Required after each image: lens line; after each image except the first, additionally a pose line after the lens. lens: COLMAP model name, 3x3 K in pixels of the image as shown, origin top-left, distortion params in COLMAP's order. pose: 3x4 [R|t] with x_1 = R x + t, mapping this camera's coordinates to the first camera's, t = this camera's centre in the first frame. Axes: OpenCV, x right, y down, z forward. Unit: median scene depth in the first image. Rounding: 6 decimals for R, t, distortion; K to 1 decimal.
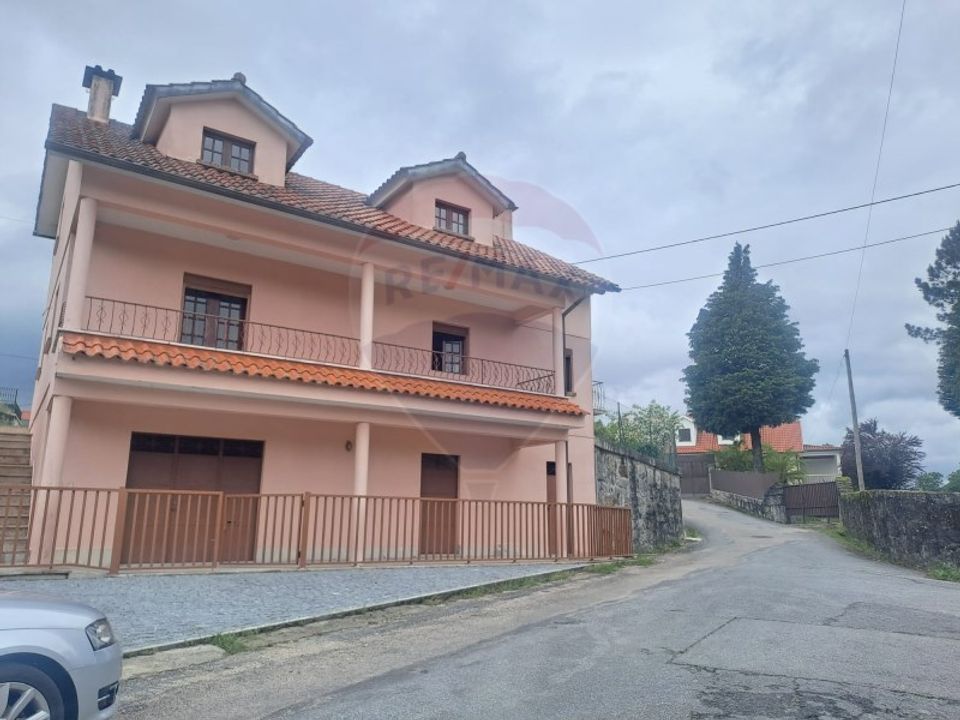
lens RADIAL K [[732.8, 0, 480.0], [0, 732.8, 360.0], [0, 0, 1]] dist [0.120742, -0.156142]
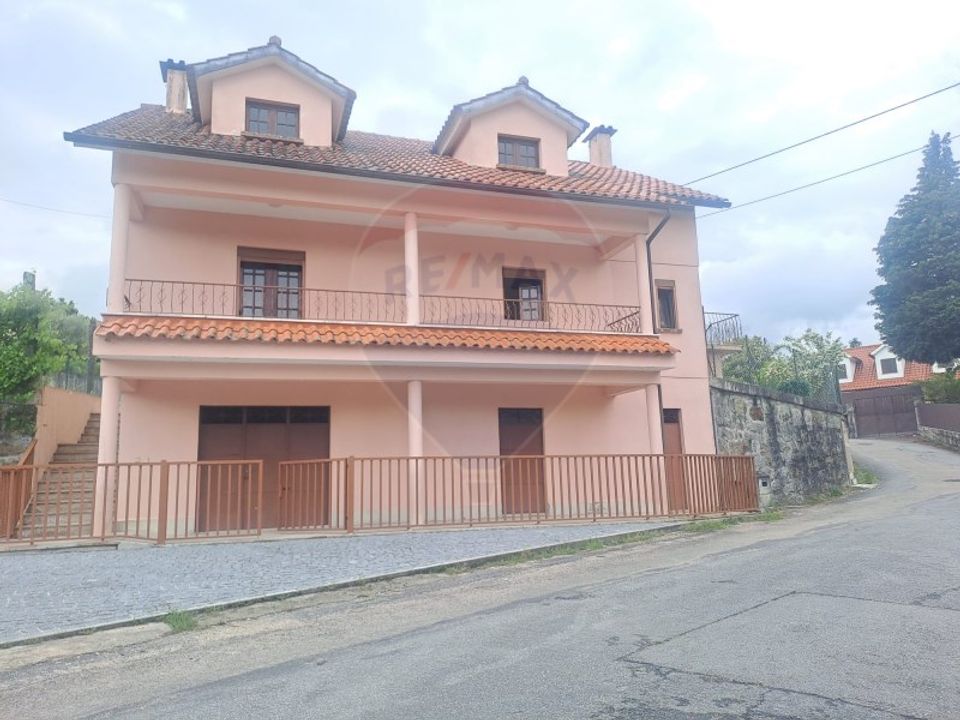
lens RADIAL K [[716.6, 0, 480.0], [0, 716.6, 360.0], [0, 0, 1]] dist [0.091818, -0.087656]
pose [[0.956265, -0.082888, -0.280512, 0.158335], [0.099261, 0.994059, 0.044647, 0.021524], [0.275145, -0.070538, 0.958812, 0.116445]]
